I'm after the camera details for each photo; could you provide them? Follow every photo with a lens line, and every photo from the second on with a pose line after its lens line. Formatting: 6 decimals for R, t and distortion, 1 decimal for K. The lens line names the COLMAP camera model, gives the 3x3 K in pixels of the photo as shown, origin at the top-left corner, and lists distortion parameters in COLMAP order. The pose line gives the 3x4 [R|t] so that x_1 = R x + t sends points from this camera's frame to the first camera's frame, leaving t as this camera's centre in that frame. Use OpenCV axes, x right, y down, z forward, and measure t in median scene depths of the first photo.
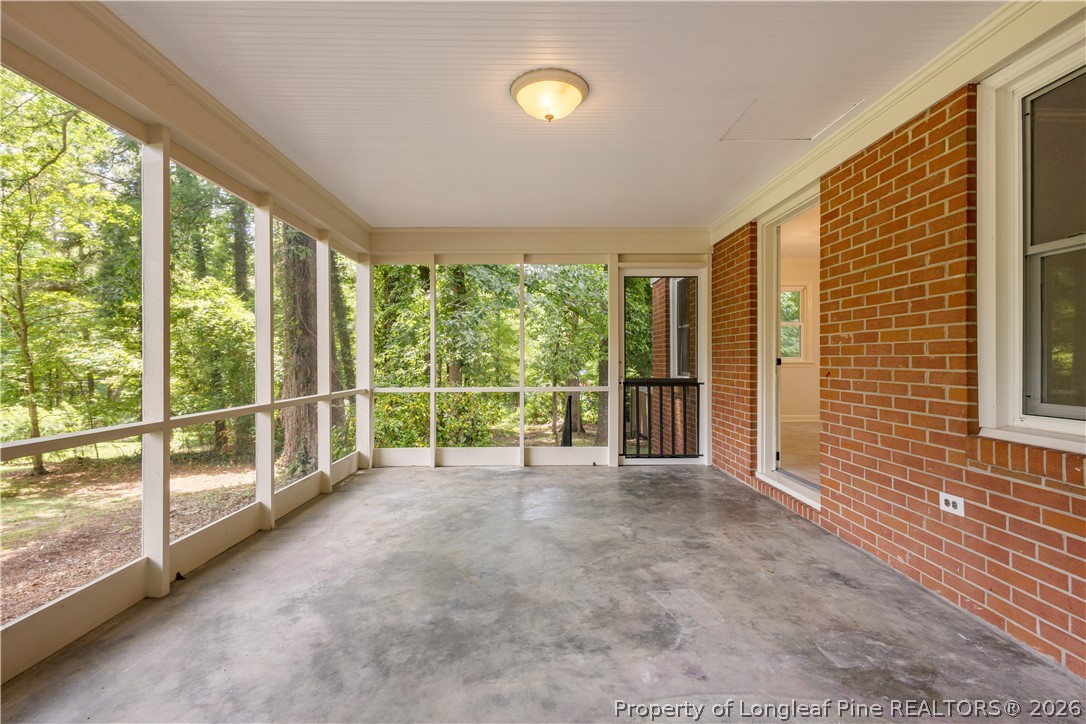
lens RADIAL K [[500.9, 0, 542.8], [0, 500.9, 352.7], [0, 0, 1]] dist [0.005968, -0.000977]
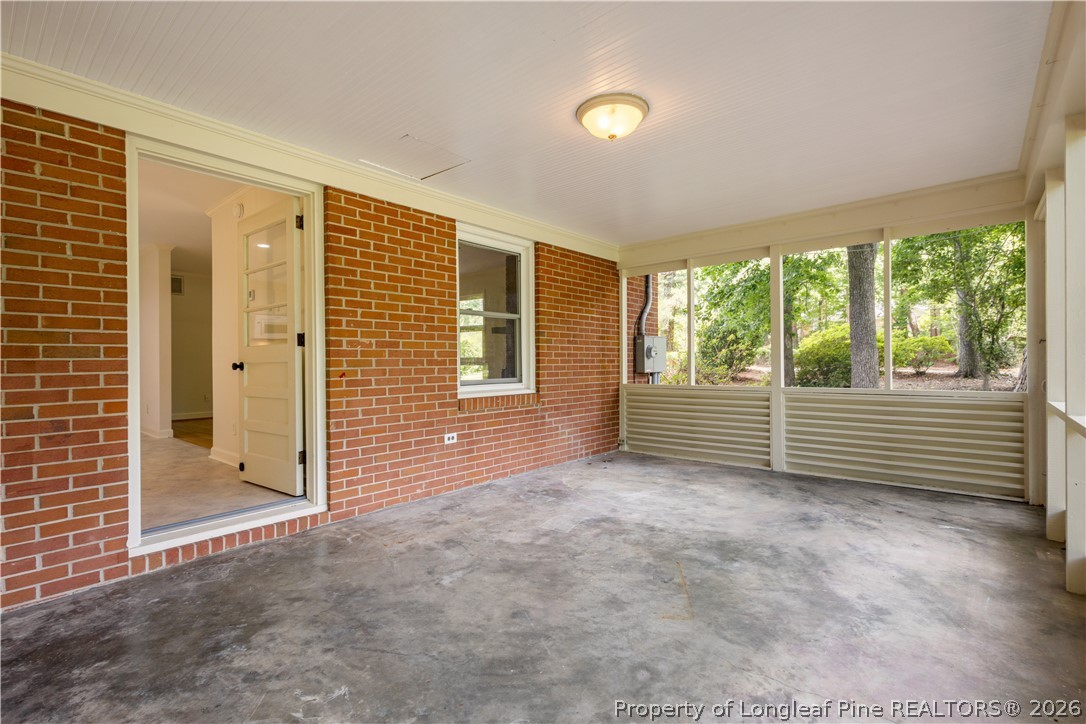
lens RADIAL K [[500.9, 0, 542.8], [0, 500.9, 352.7], [0, 0, 1]] dist [0.005968, -0.000977]
pose [[-0.748835, 0.019916, 0.662457, -0.613274], [0.001839, 0.999607, -0.027973, 0.033905], [-0.662753, -0.019729, -0.748578, 1.972726]]
